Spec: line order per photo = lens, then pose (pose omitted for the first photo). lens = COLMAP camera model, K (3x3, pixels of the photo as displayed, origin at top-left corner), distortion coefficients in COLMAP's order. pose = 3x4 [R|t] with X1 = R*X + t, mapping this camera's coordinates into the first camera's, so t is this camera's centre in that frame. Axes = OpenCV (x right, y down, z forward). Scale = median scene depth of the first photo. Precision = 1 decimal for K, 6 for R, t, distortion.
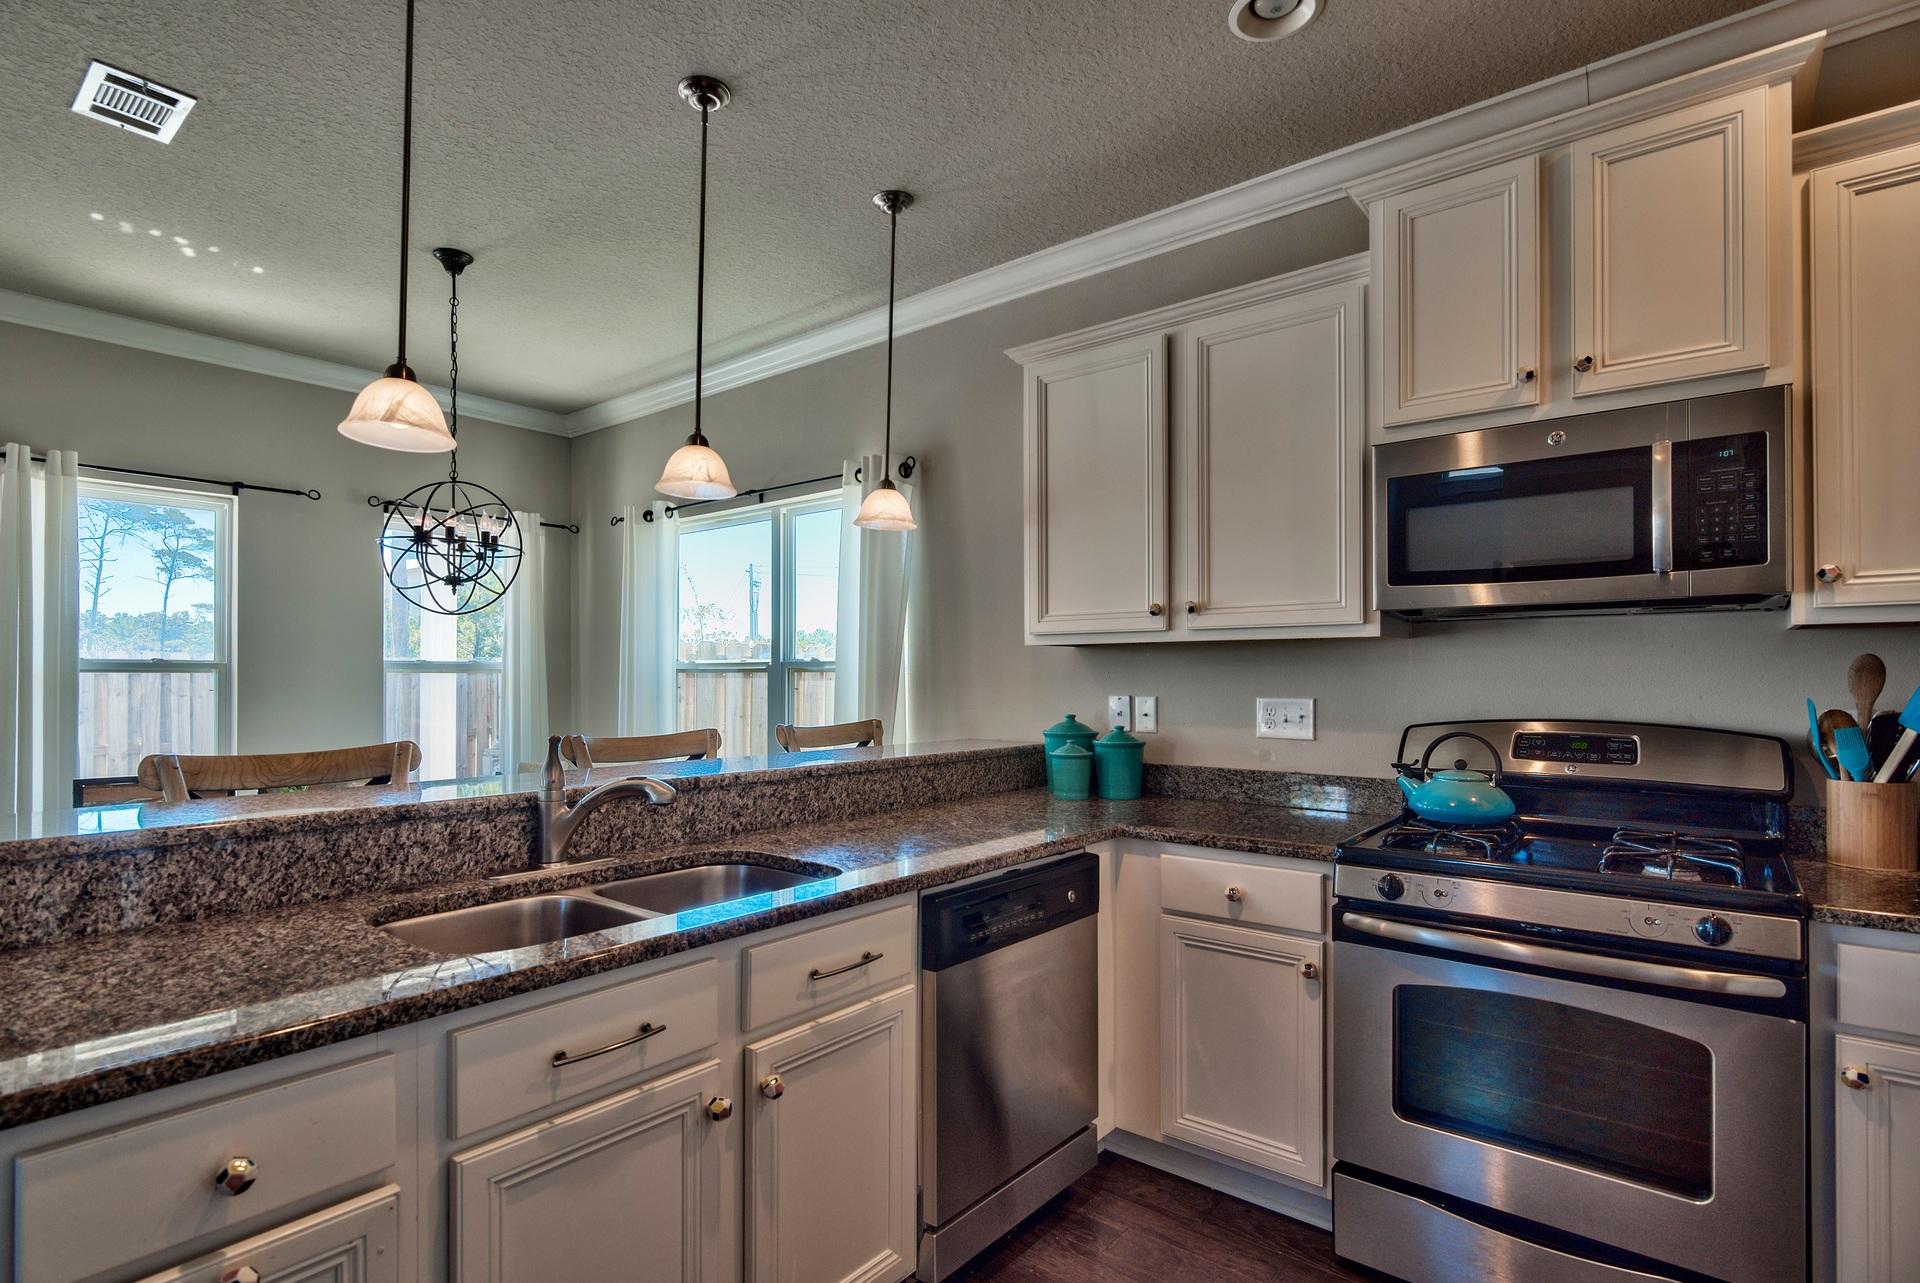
lens RADIAL K [[938.4, 0, 928.8], [0, 938.4, 671.5], [0, 0, 1]] dist [-0.001274, -0.001892]
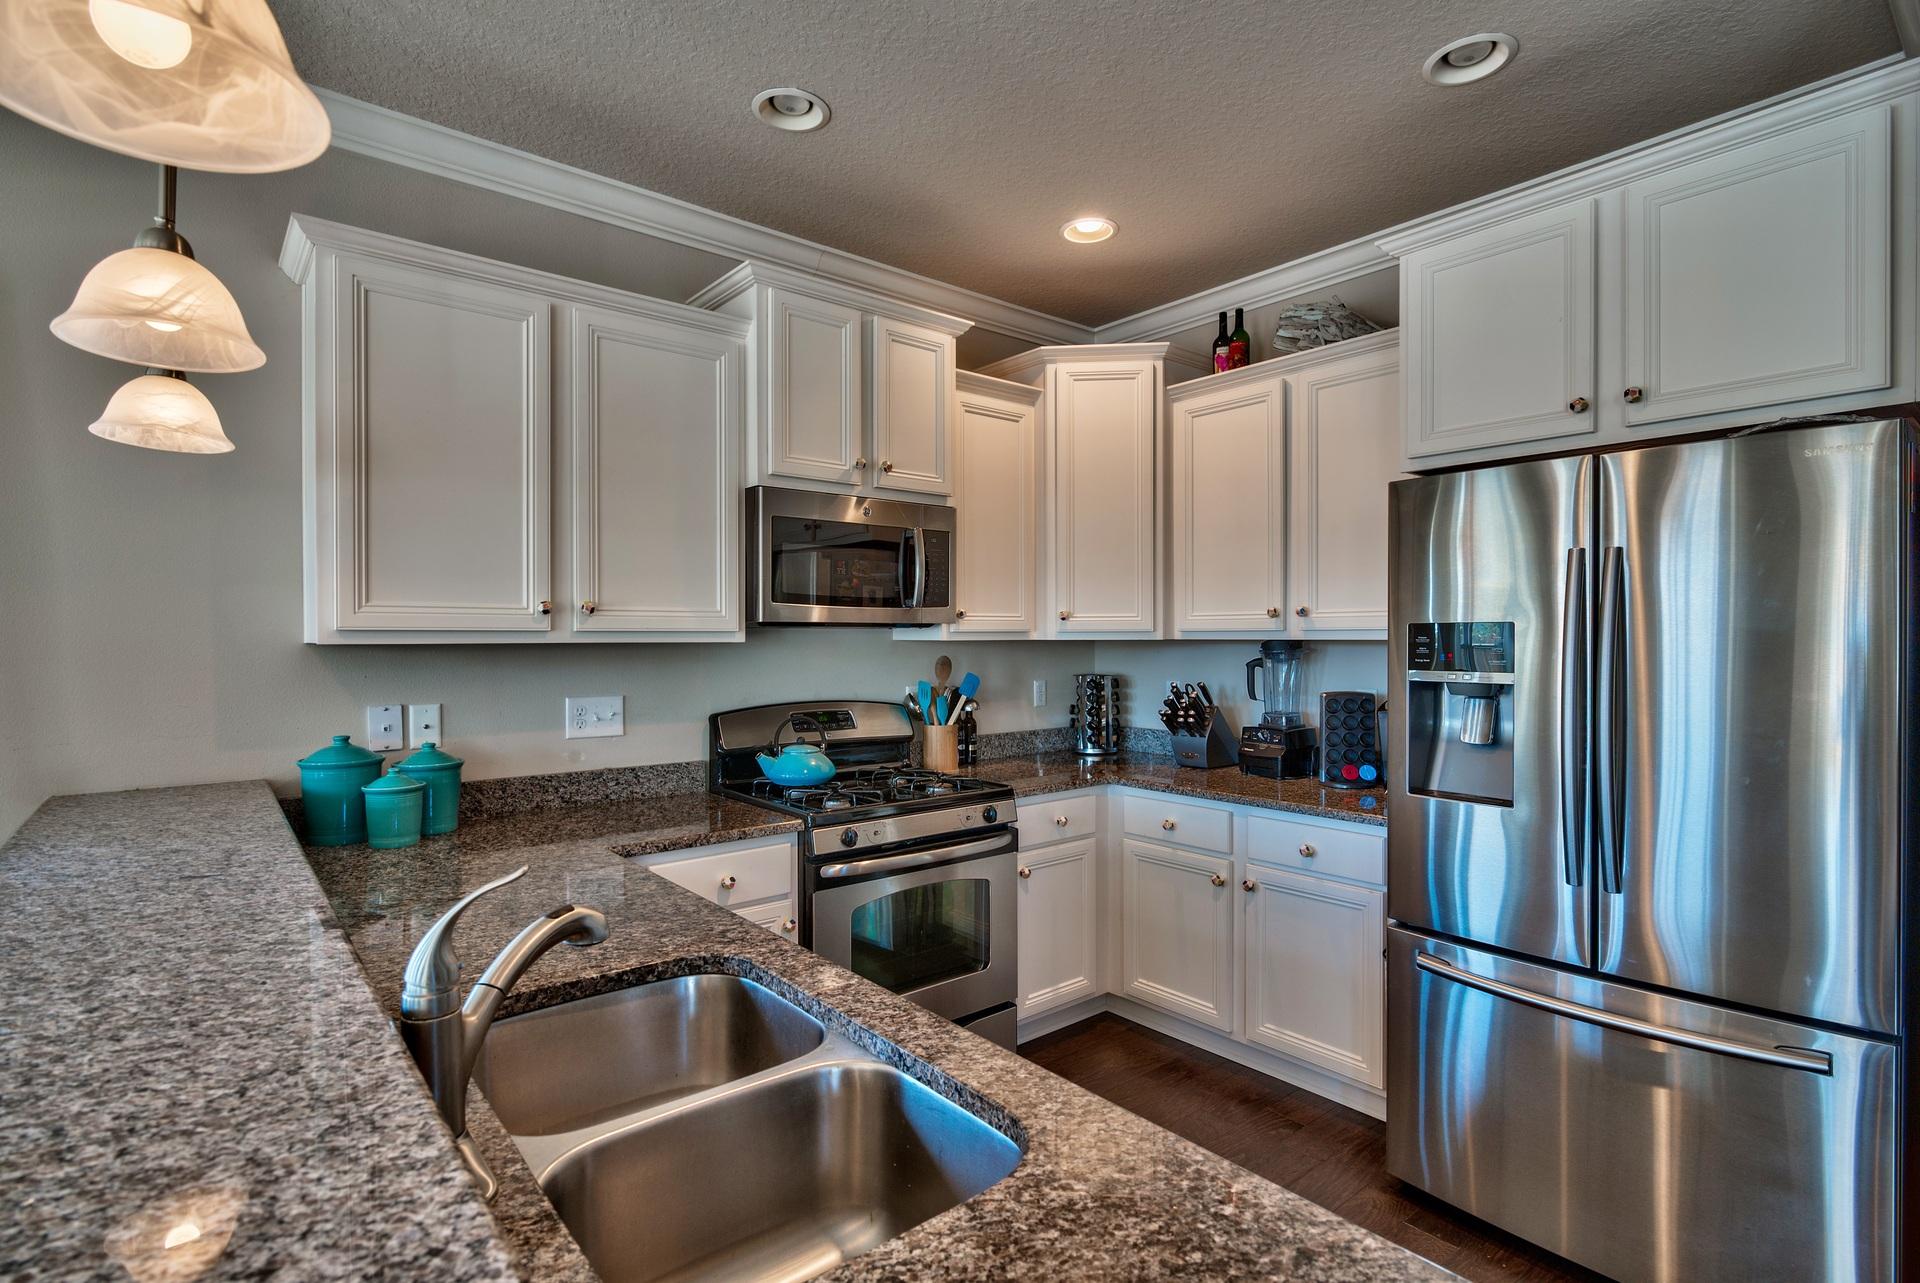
lens RADIAL K [[938.4, 0, 964.3], [0, 938.4, 647.8], [0, 0, 1]] dist [-0.001274, -0.001892]
pose [[0.179992, -0.007908, 0.983636, -0.705438], [-0.002115, 0.999962, 0.008426, -0.044420], [-0.983666, -0.003597, 0.179969, 0.549008]]
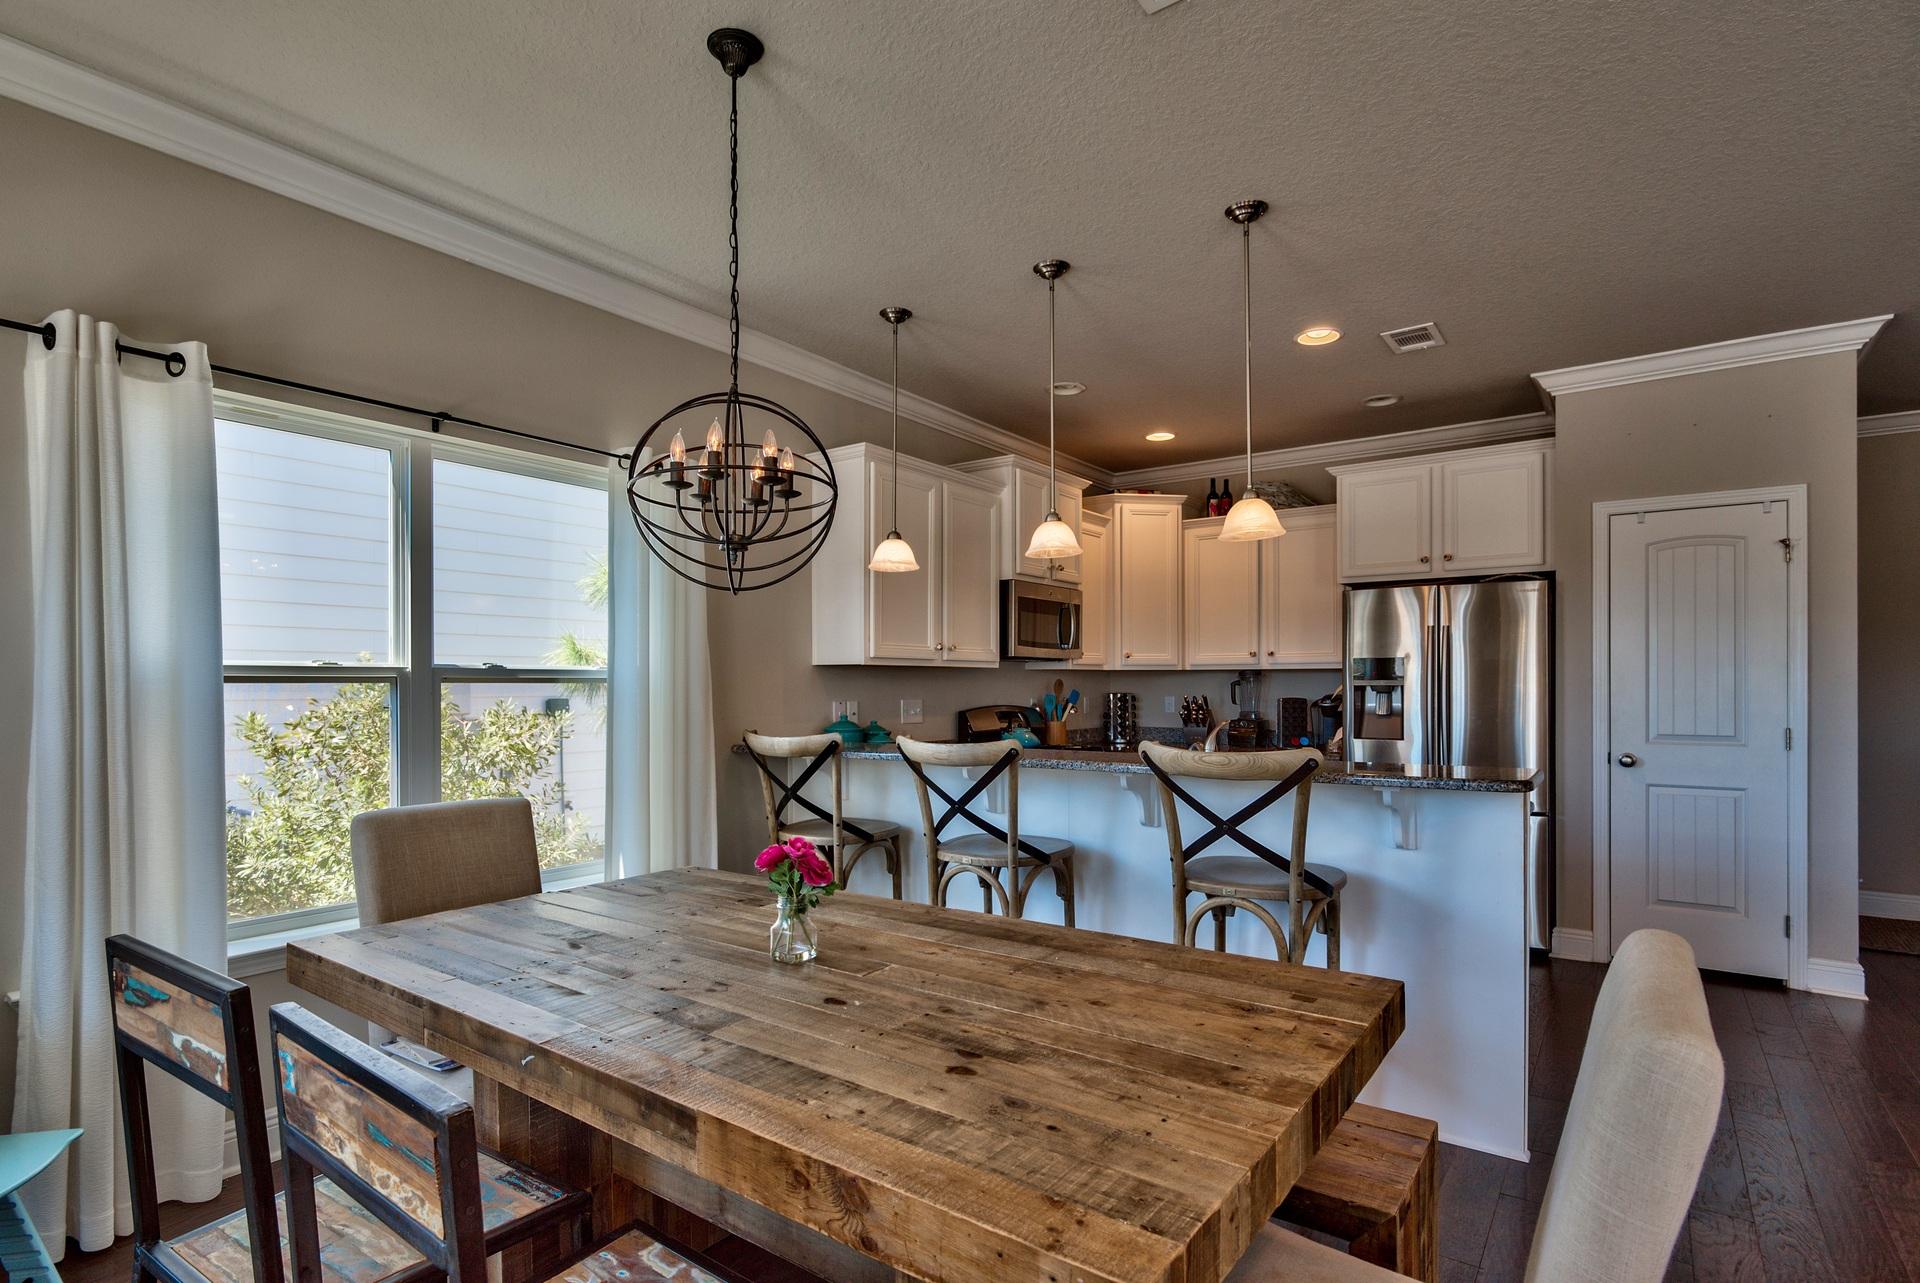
lens RADIAL K [[938.4, 0, 961.8], [0, 938.4, 694.9], [0, 0, 1]] dist [-0.001274, -0.001892]
pose [[-0.057080, -0.006853, 0.998346, -1.753480], [-0.001745, 0.999976, 0.006764, 0.010538], [-0.998368, -0.001356, -0.057090, 1.301035]]
